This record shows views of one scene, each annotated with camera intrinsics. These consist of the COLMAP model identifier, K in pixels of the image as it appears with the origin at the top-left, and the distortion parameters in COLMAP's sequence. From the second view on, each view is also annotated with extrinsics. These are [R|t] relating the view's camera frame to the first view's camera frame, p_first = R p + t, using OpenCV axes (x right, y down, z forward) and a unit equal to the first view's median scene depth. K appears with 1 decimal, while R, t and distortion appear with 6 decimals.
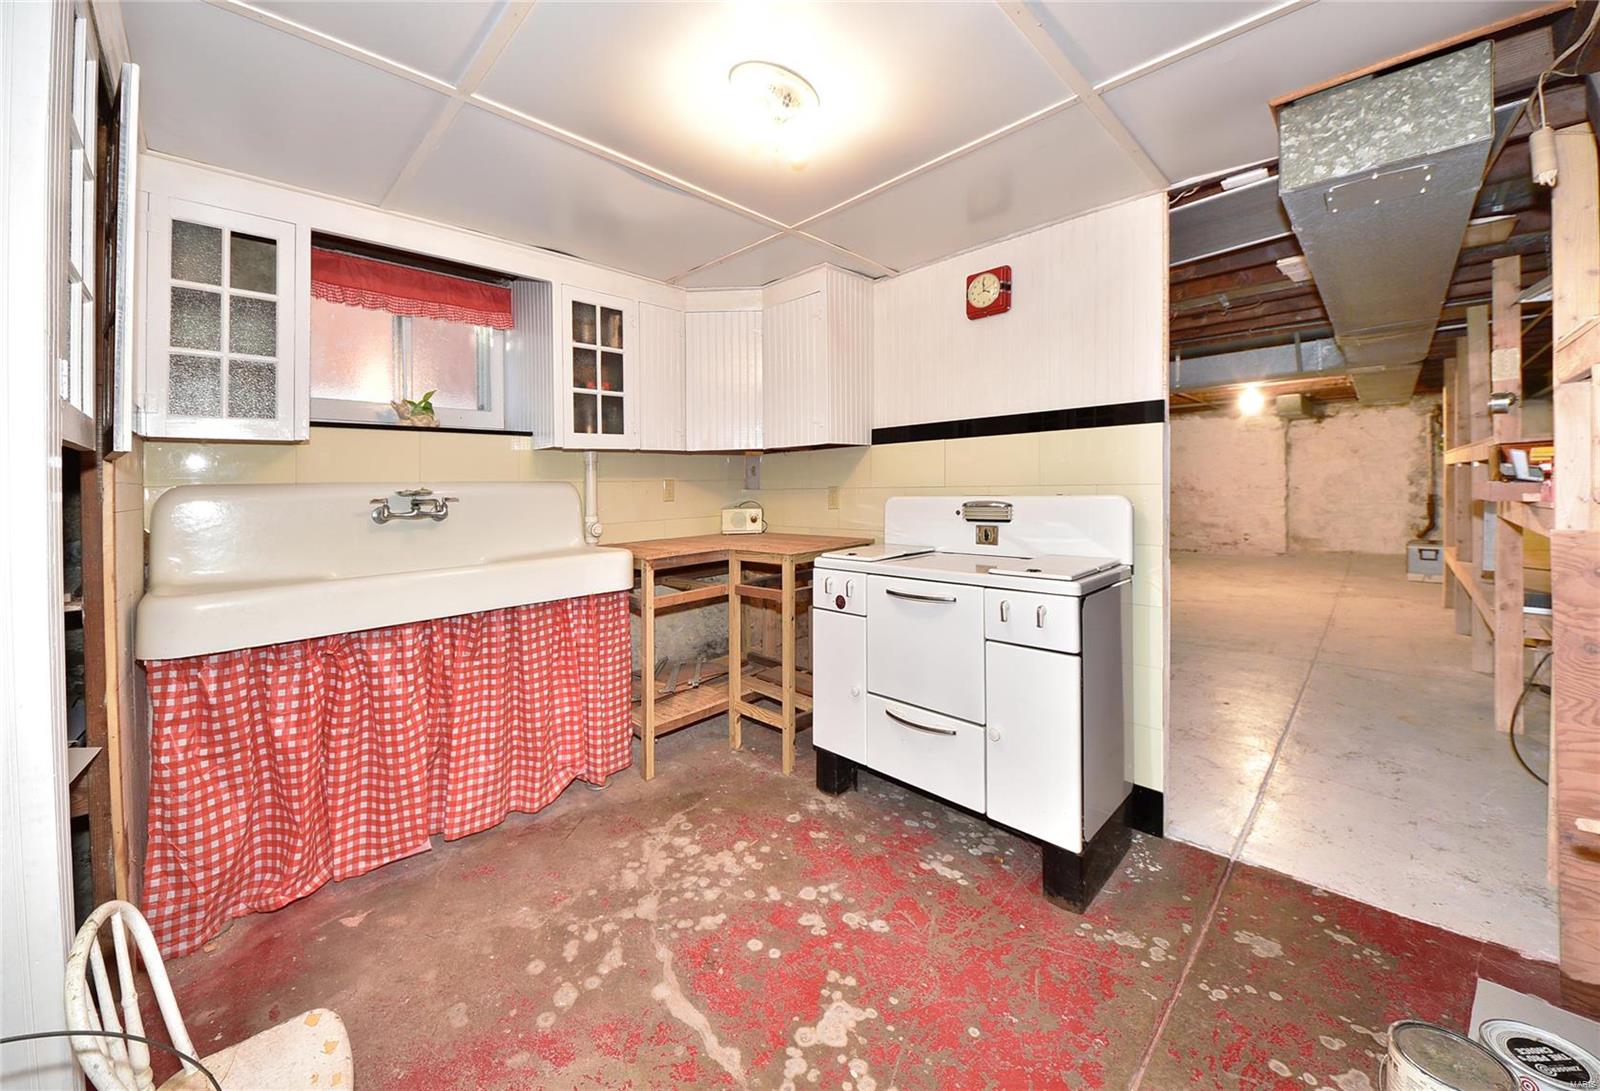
lens RADIAL K [[579.2, 0, 800.0], [0, 579.2, 490.1], [0, 0, 1]] dist [0.000332, -0.010346]
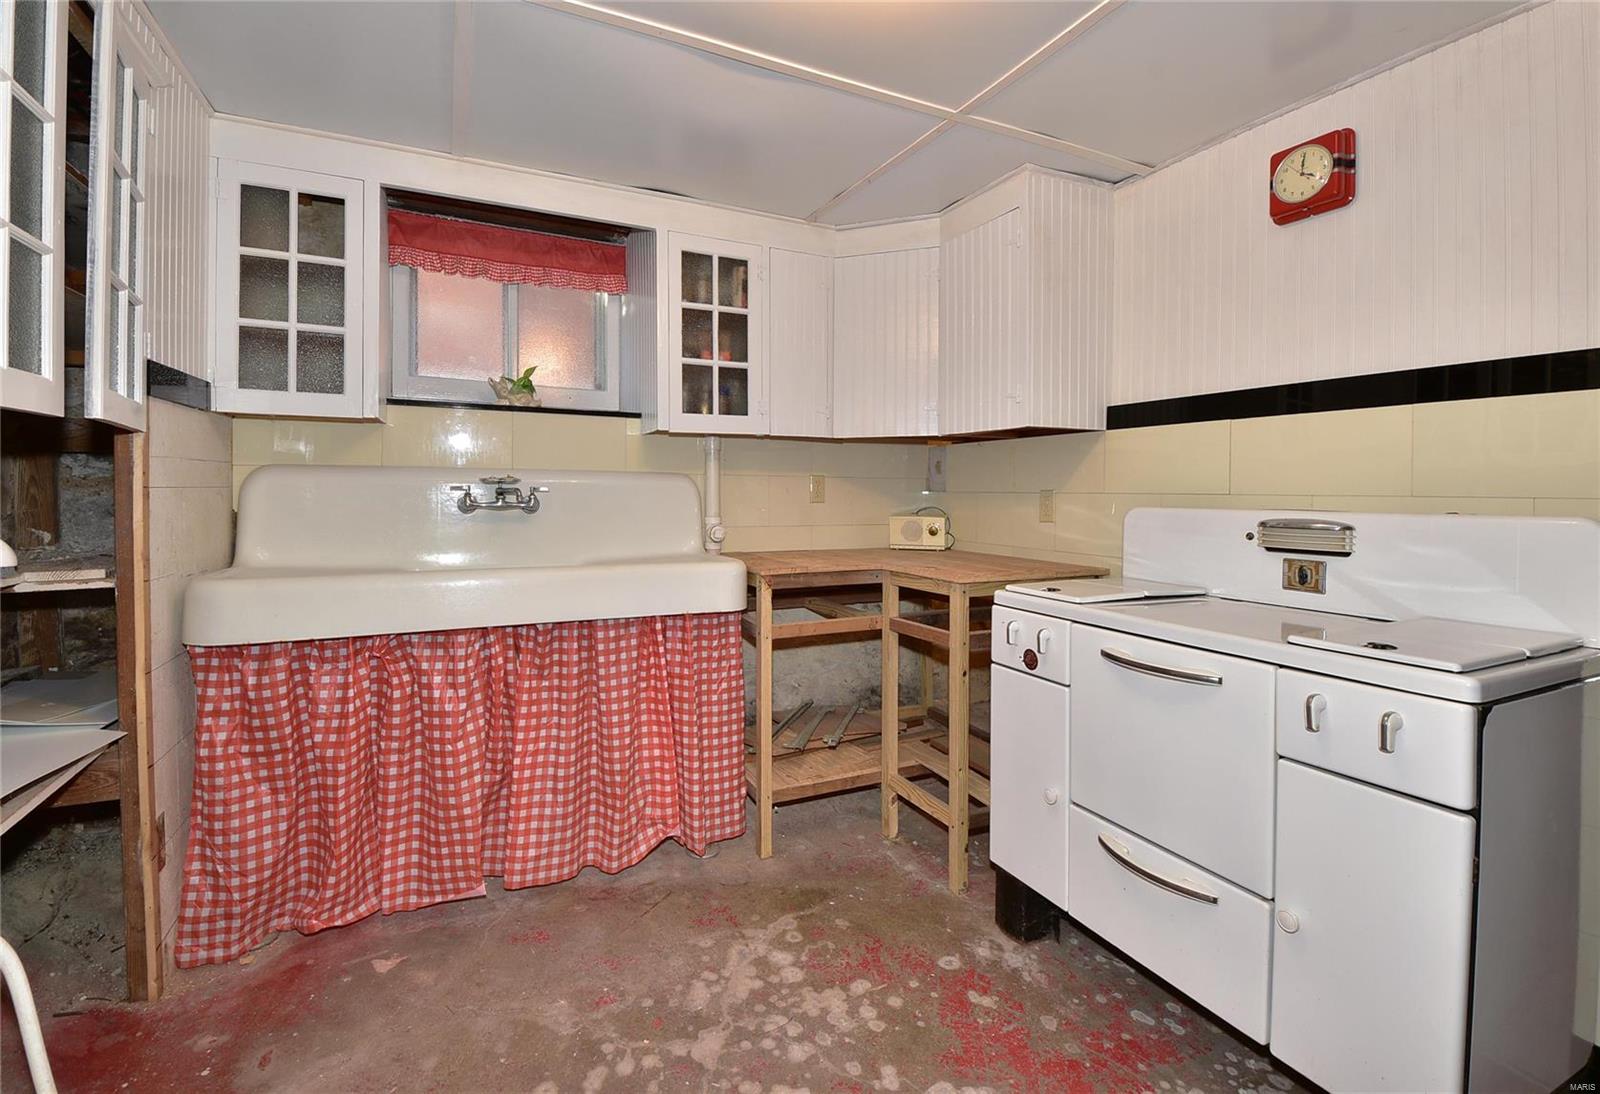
lens RADIAL K [[704.6, 0, 750.1], [0, 704.6, 482.9], [0, 0, 1]] dist [0.028915, -0.030926]
pose [[0.927051, 0.026162, -0.374022, 0.077441], [-0.030887, 0.999501, -0.006644, 0.003427], [0.373662, 0.017712, 0.927396, 0.118921]]
